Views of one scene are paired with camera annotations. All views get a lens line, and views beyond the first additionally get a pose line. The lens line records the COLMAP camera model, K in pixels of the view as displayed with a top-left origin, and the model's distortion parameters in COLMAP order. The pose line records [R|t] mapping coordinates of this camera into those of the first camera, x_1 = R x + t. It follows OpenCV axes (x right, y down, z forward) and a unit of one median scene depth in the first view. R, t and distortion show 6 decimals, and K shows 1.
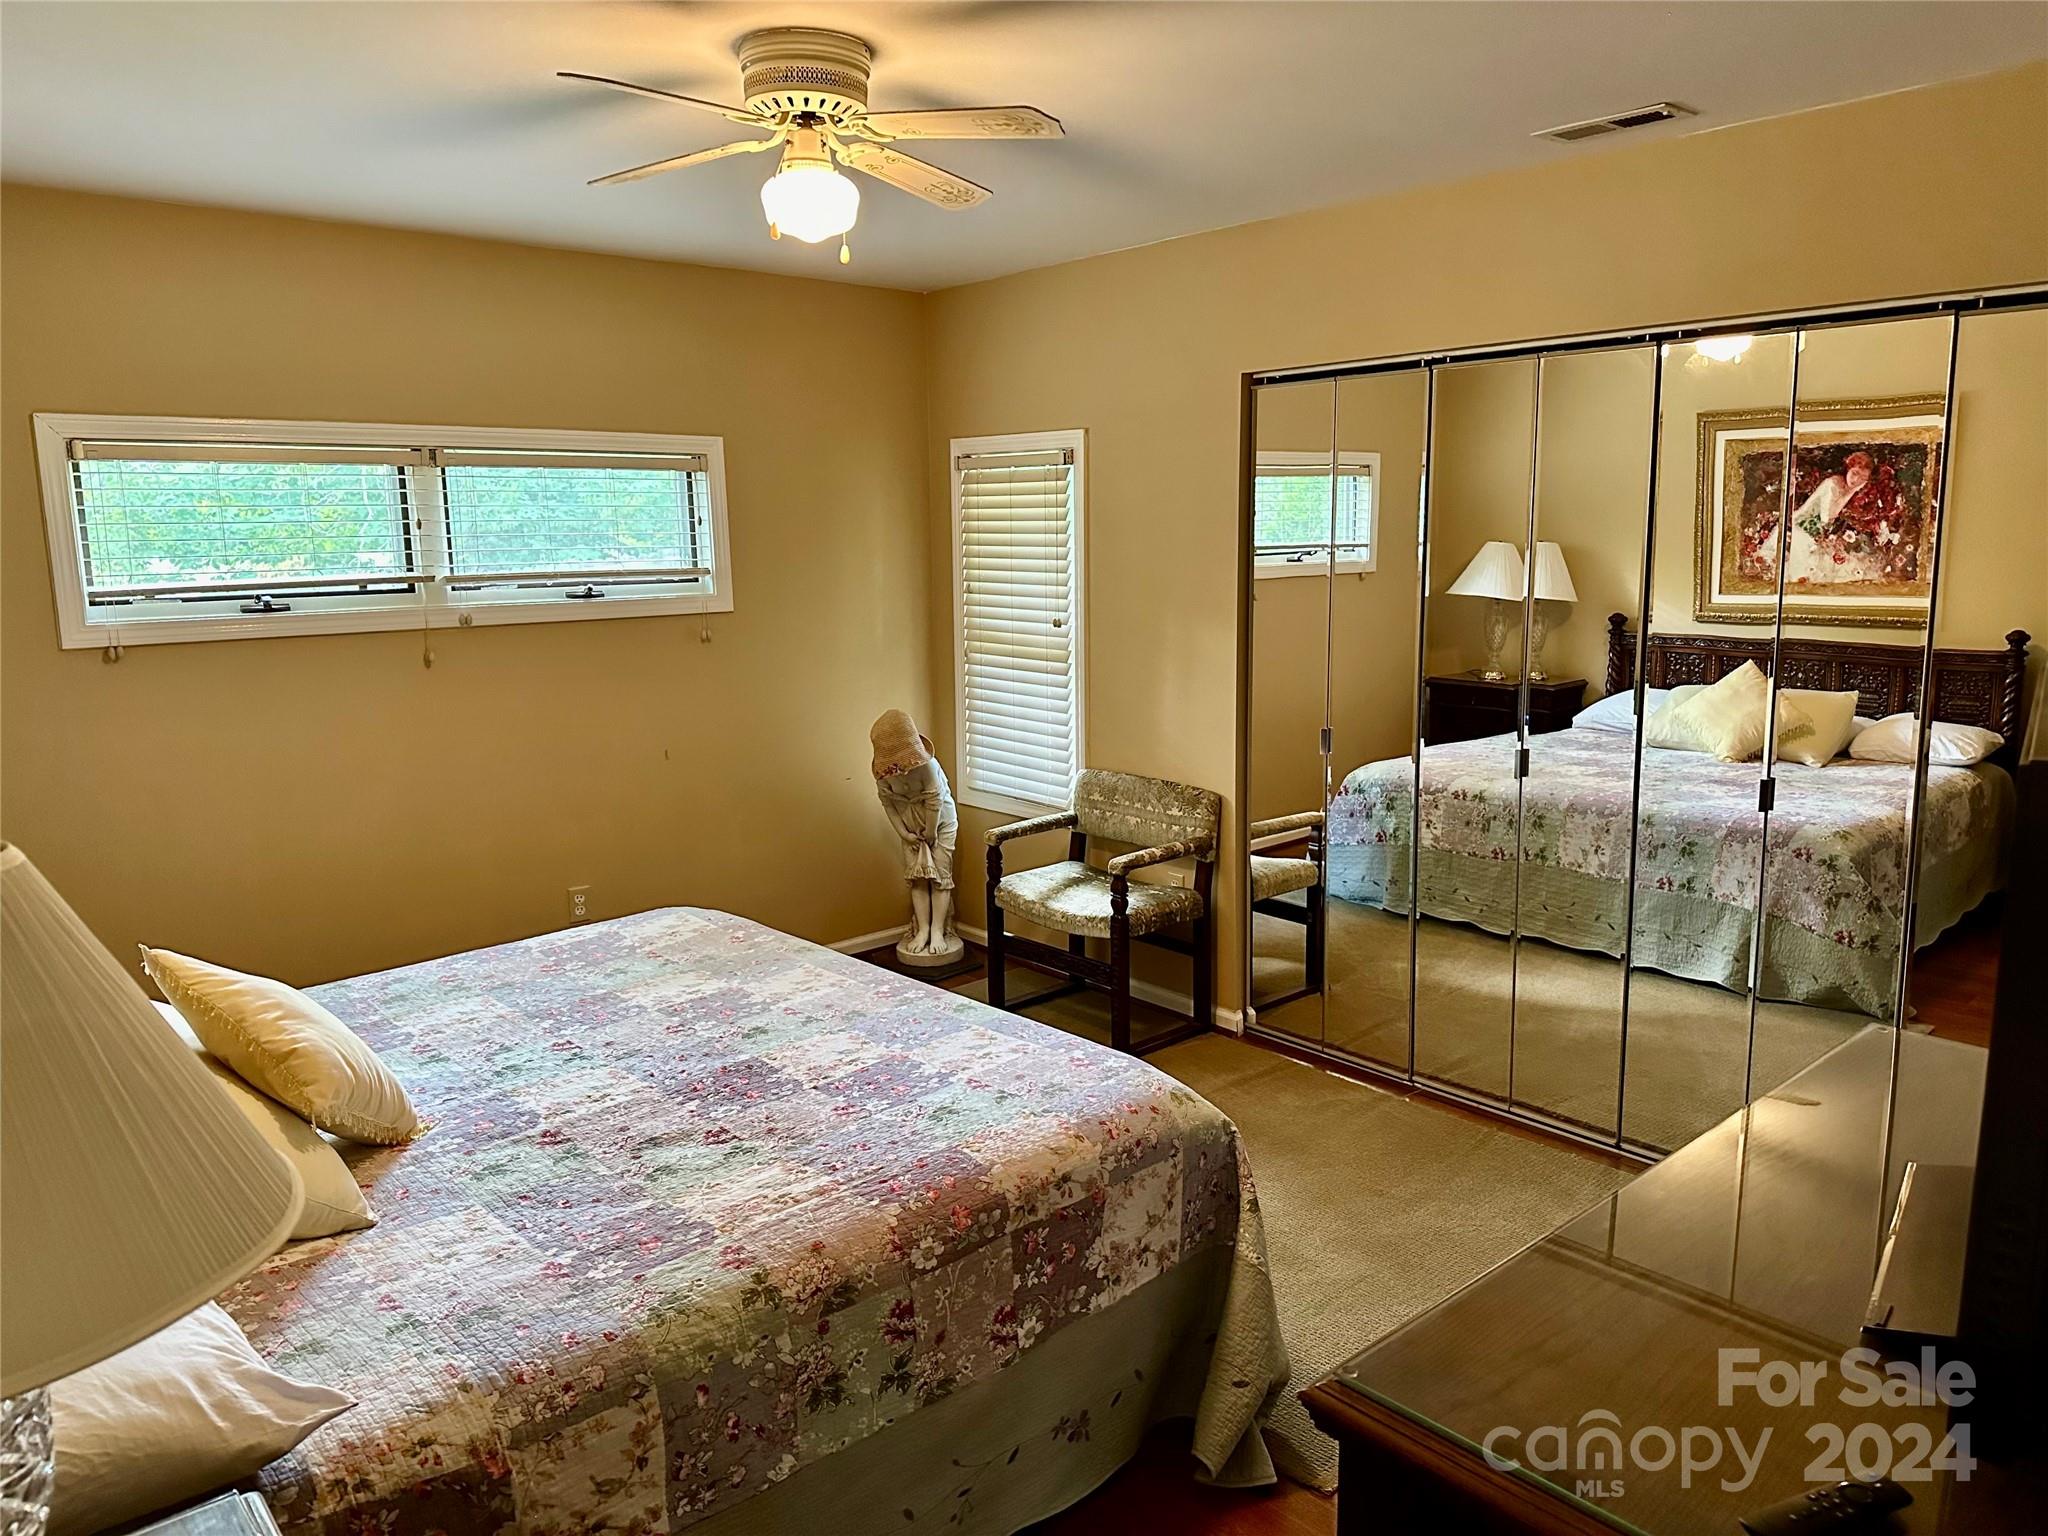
lens RADIAL K [[1426.8, 0, 1020.8], [0, 1426.8, 758.3], [0, 0, 1]] dist [0.160072, -0.280929]
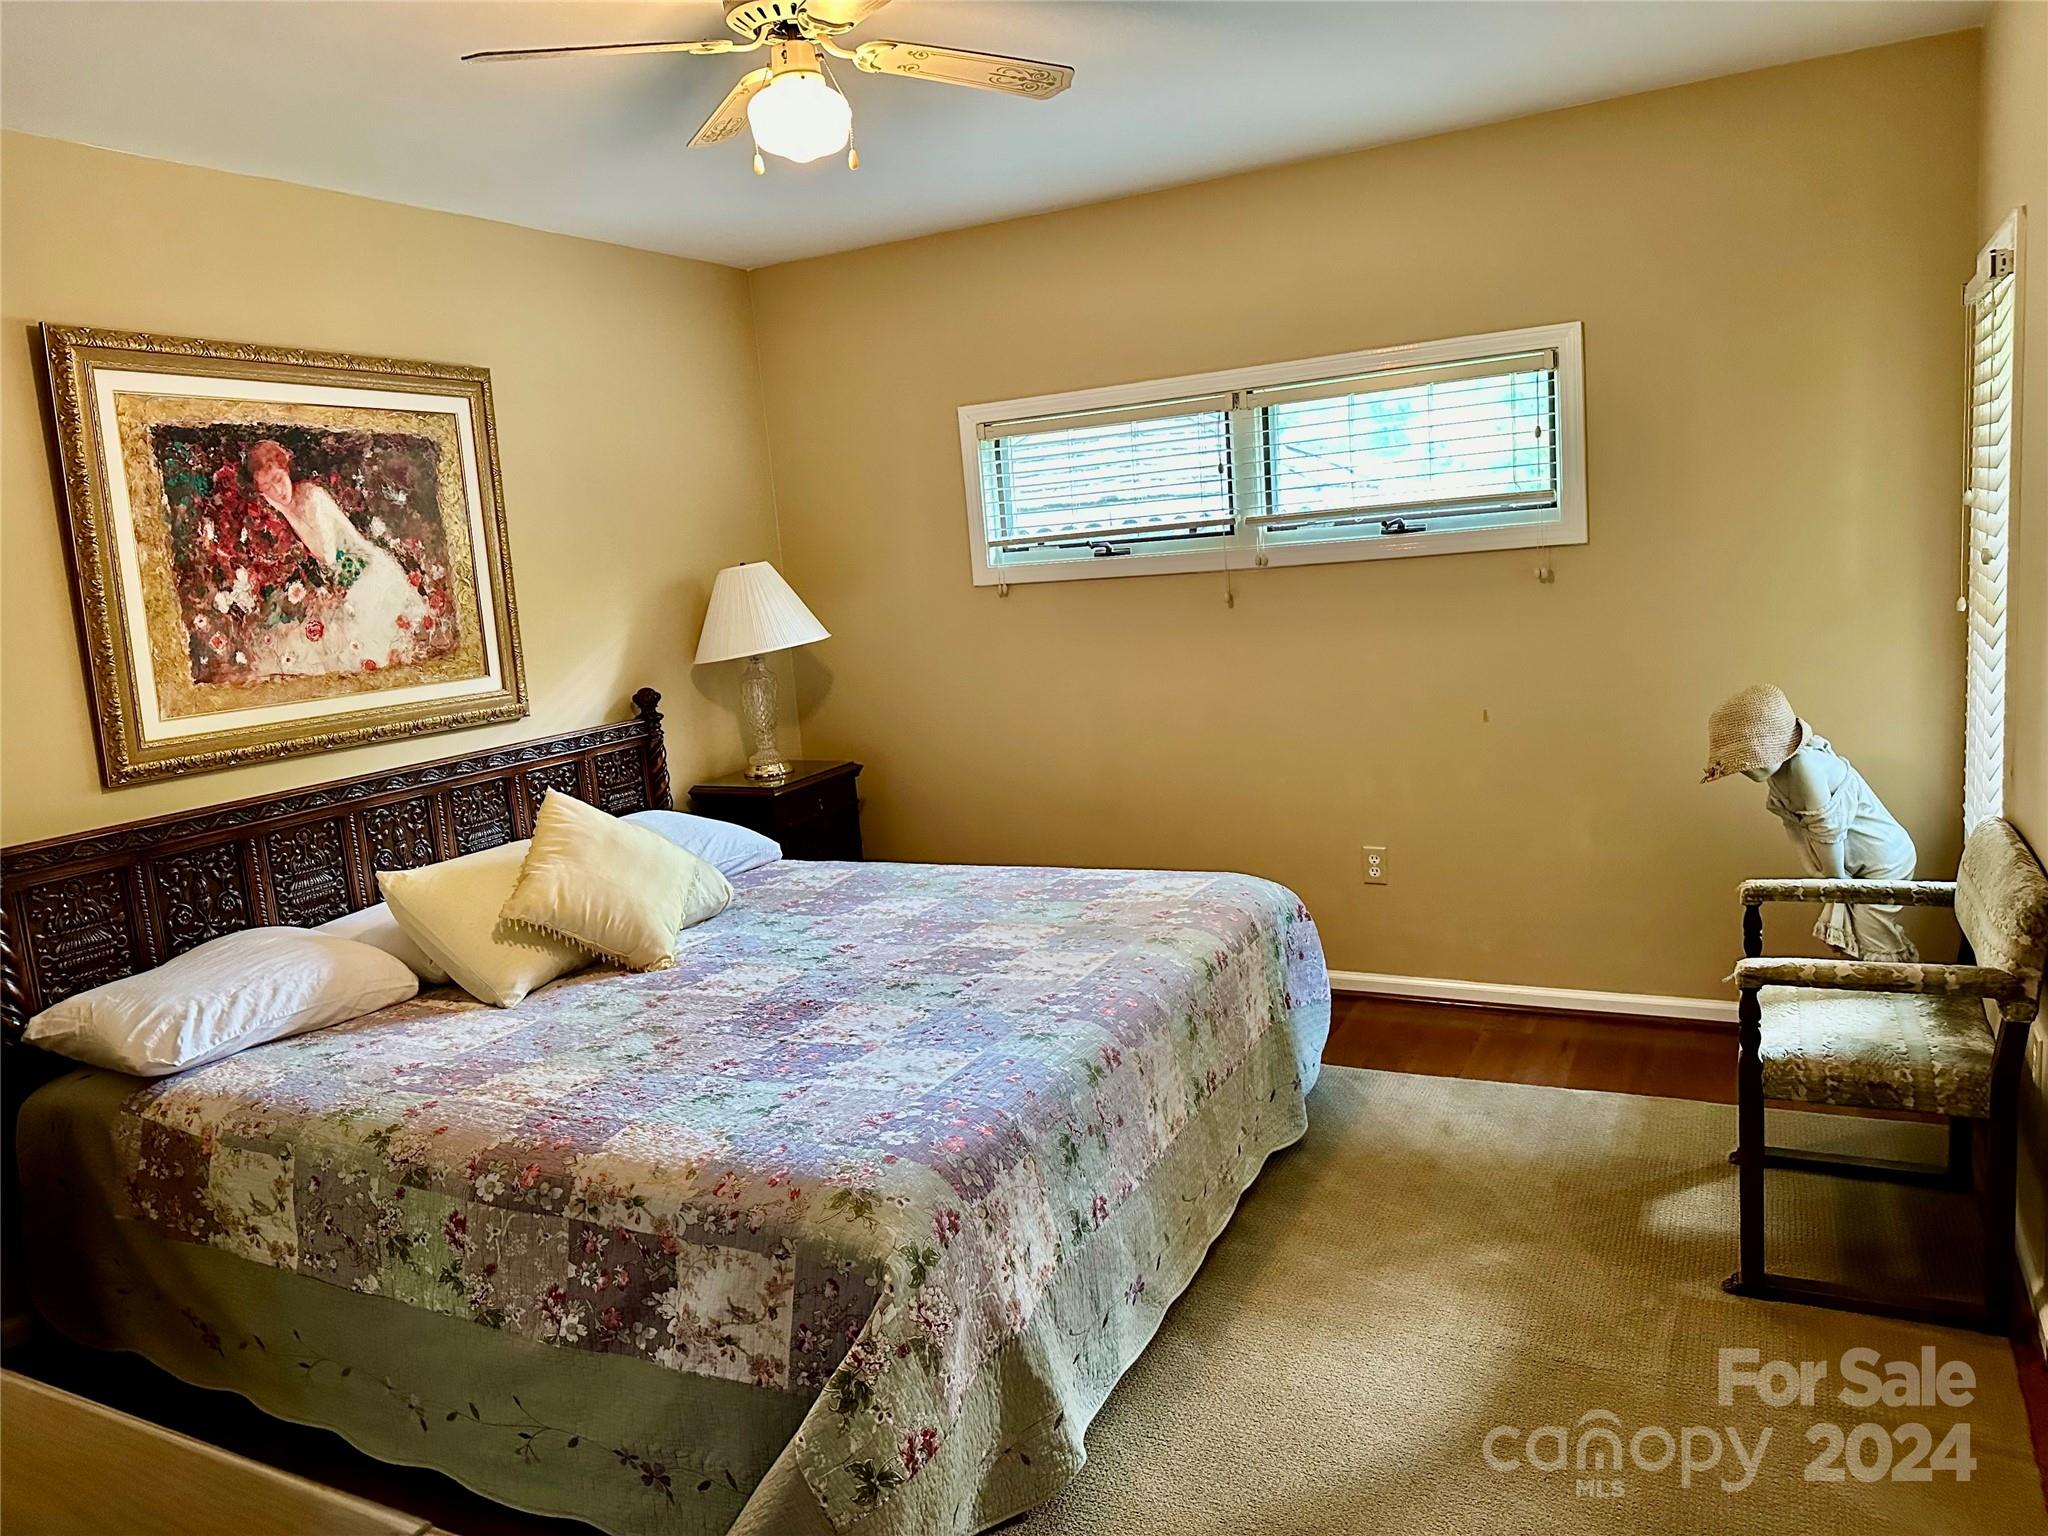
lens RADIAL K [[1407.2, 0, 1036.0], [0, 1407.2, 771.1], [0, 0, 1]] dist [0.026813, -0.039175]
pose [[0.358062, 0.132445, -0.924256, 0.831575], [-0.076430, 0.990724, 0.112360, -0.081123], [0.930564, 0.030409, 0.364863, 0.849979]]
